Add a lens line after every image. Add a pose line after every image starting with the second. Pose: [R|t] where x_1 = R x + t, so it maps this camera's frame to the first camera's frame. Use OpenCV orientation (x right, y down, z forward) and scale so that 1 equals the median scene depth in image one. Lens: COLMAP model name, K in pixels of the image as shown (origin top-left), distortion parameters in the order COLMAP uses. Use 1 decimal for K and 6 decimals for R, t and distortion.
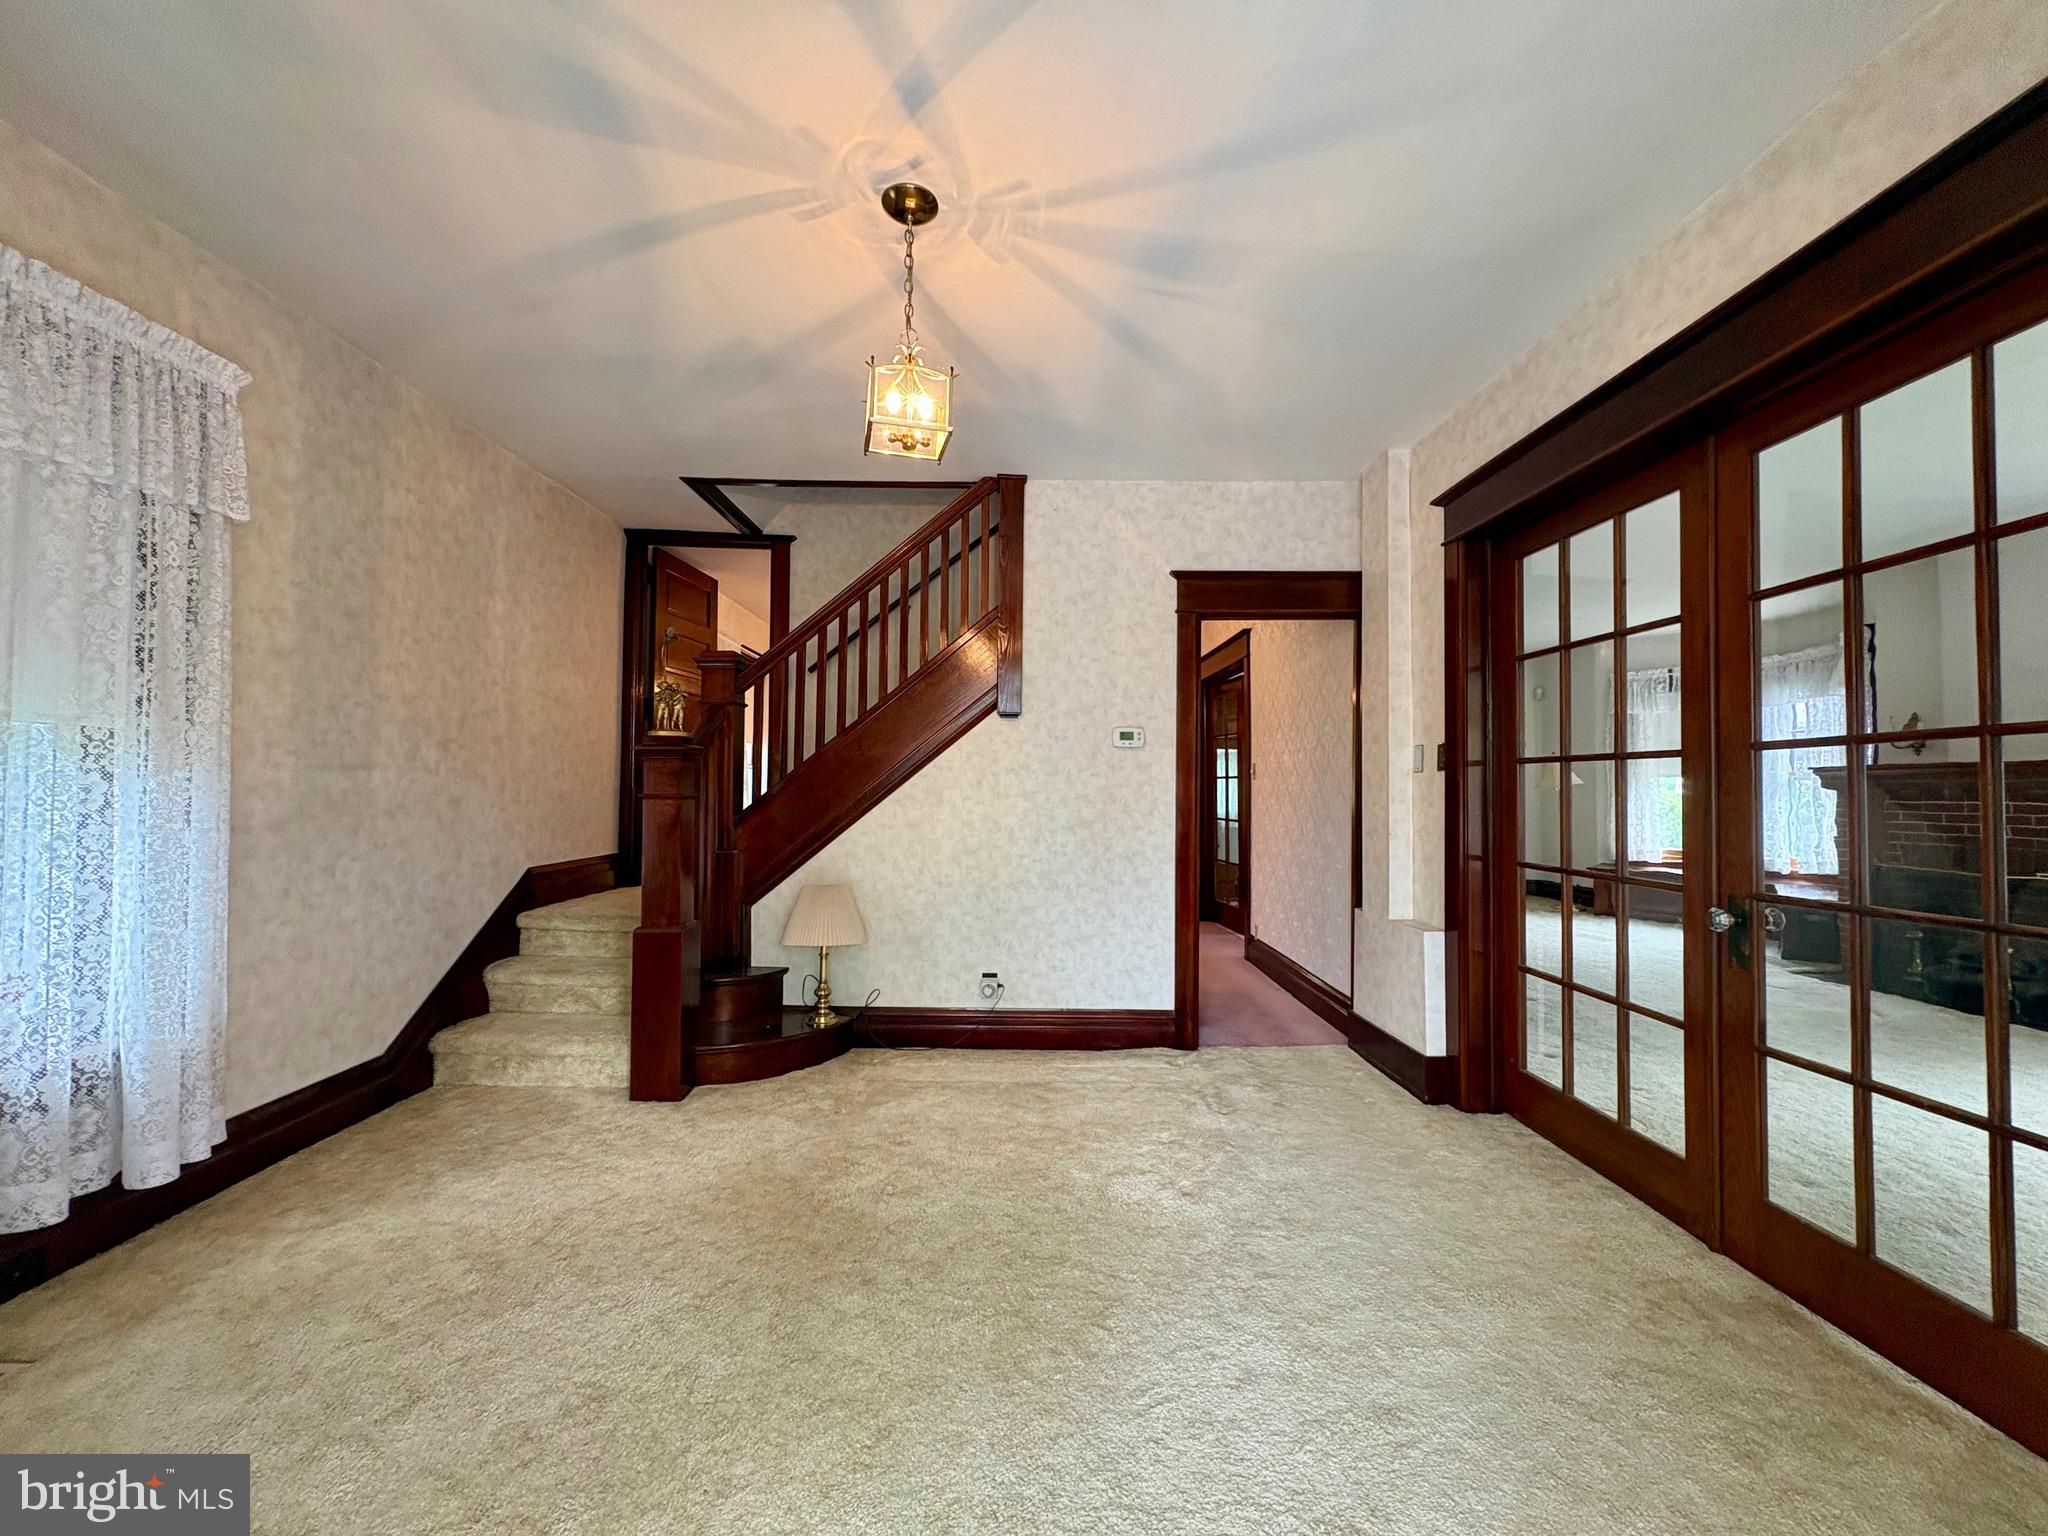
lens RADIAL K [[817.6, 0, 1024.0], [0, 817.6, 768.0], [0, 0, 1]] dist [-0.000393, 0.000392]
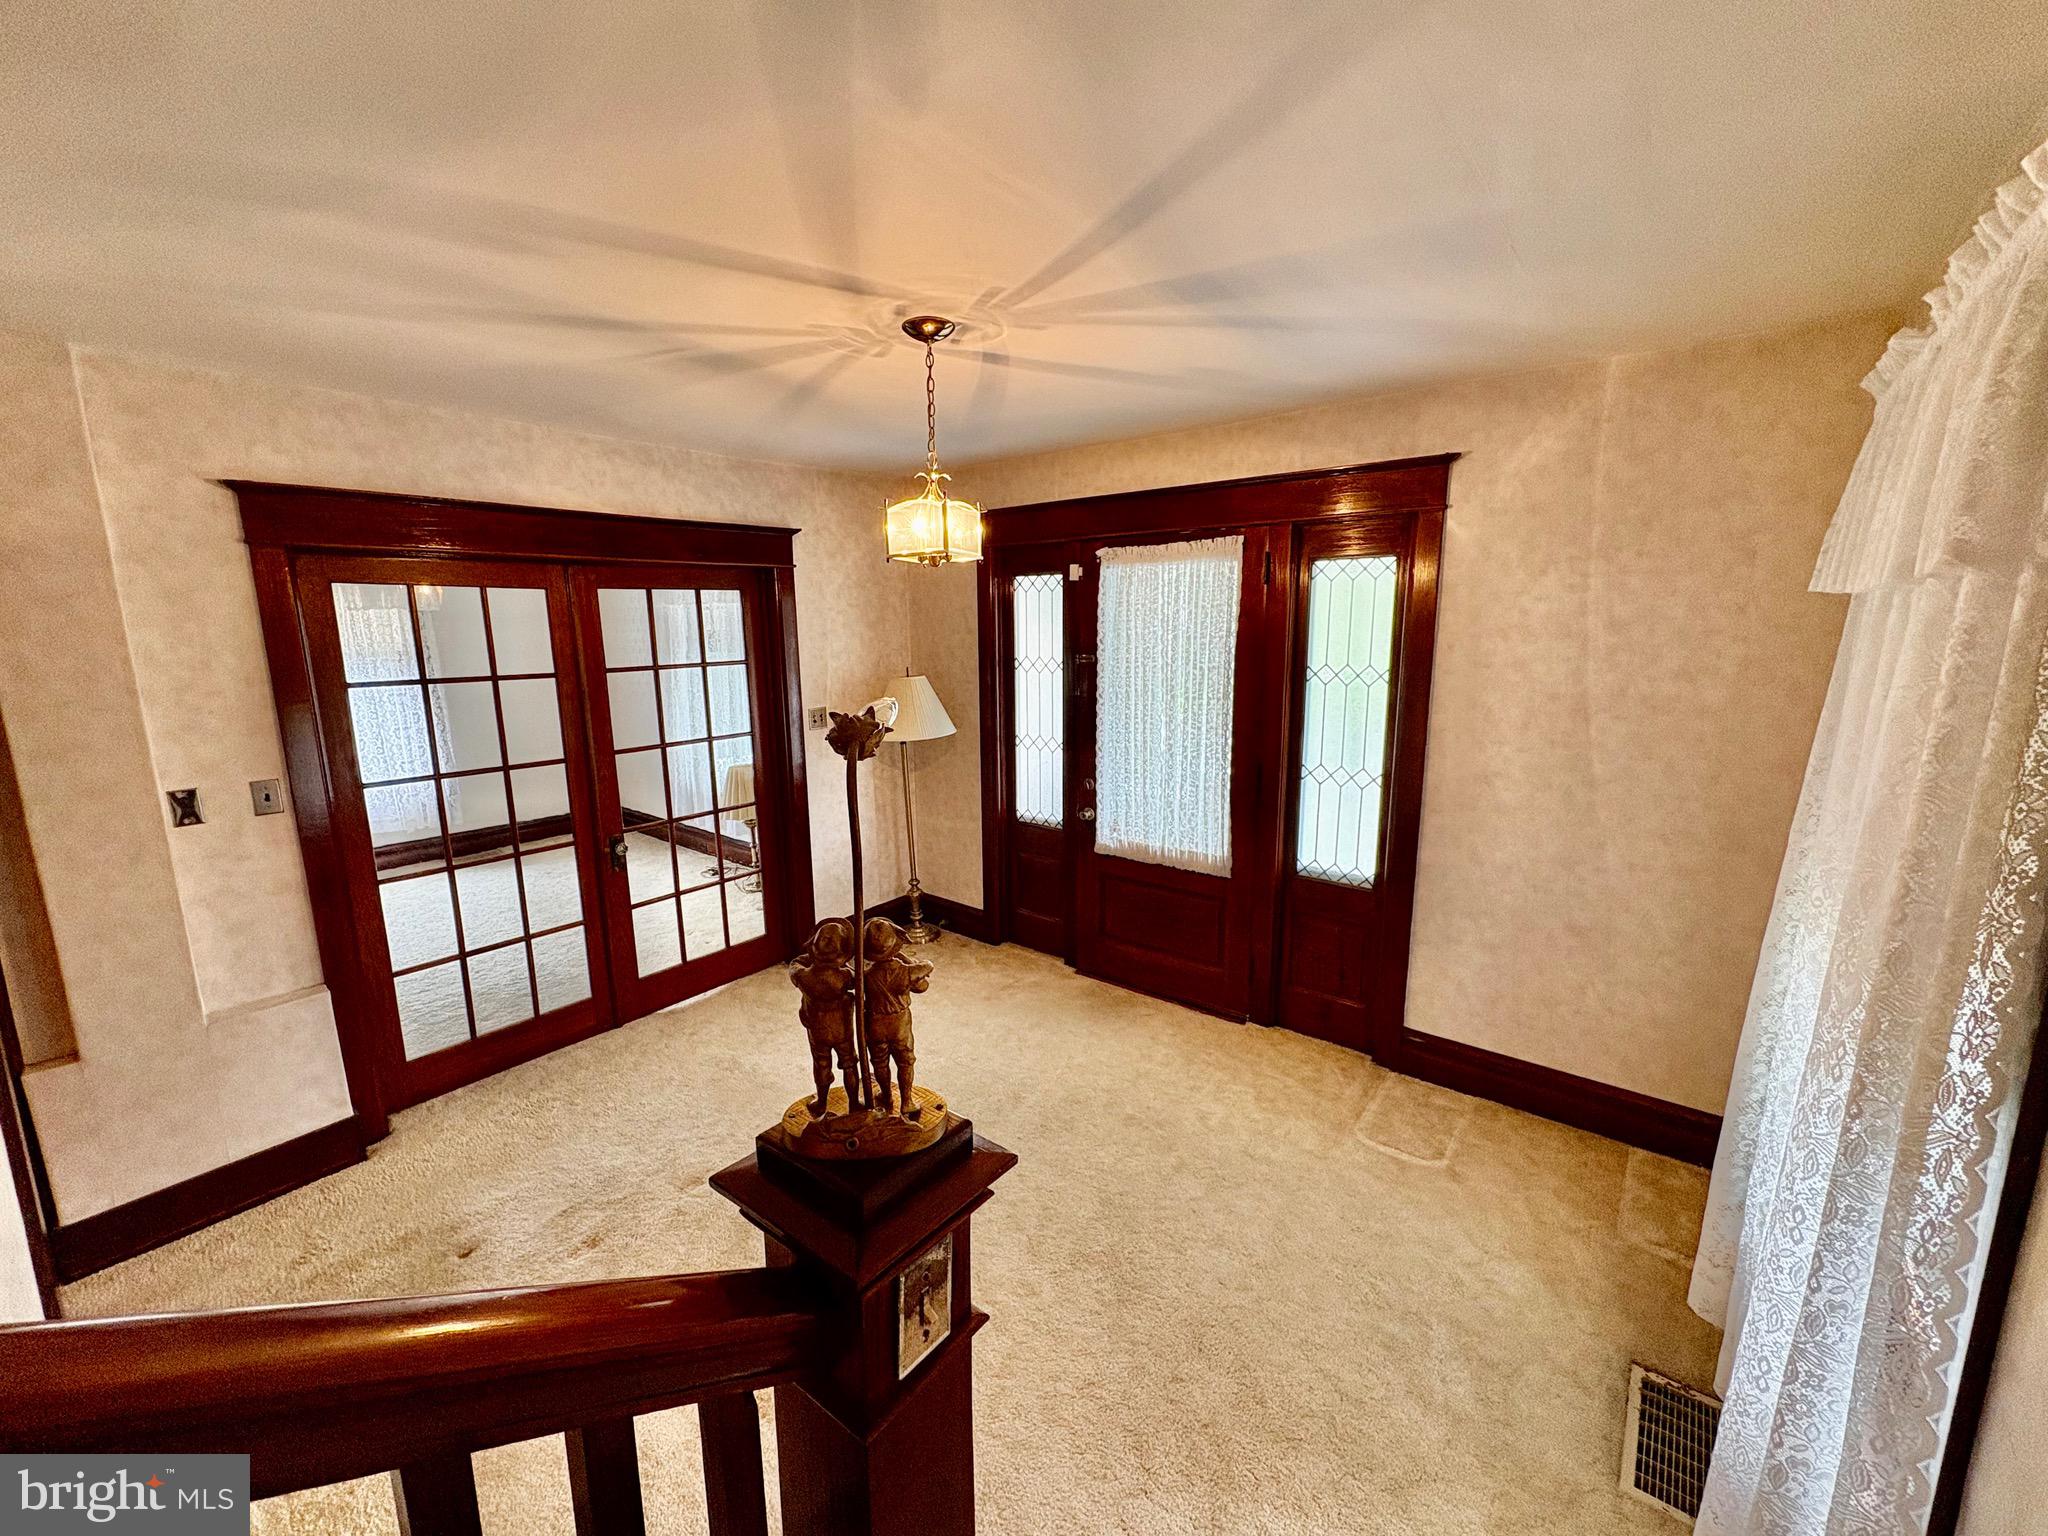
lens RADIAL K [[817.6, 0, 1024.0], [0, 817.6, 768.0], [0, 0, 1]] dist [-0.000393, 0.000392]
pose [[-0.766821, -0.121497, 0.630257, -0.896820], [-0.014981, 0.985042, 0.171664, -0.297040], [-0.641686, 0.122194, -0.757171, 1.662152]]
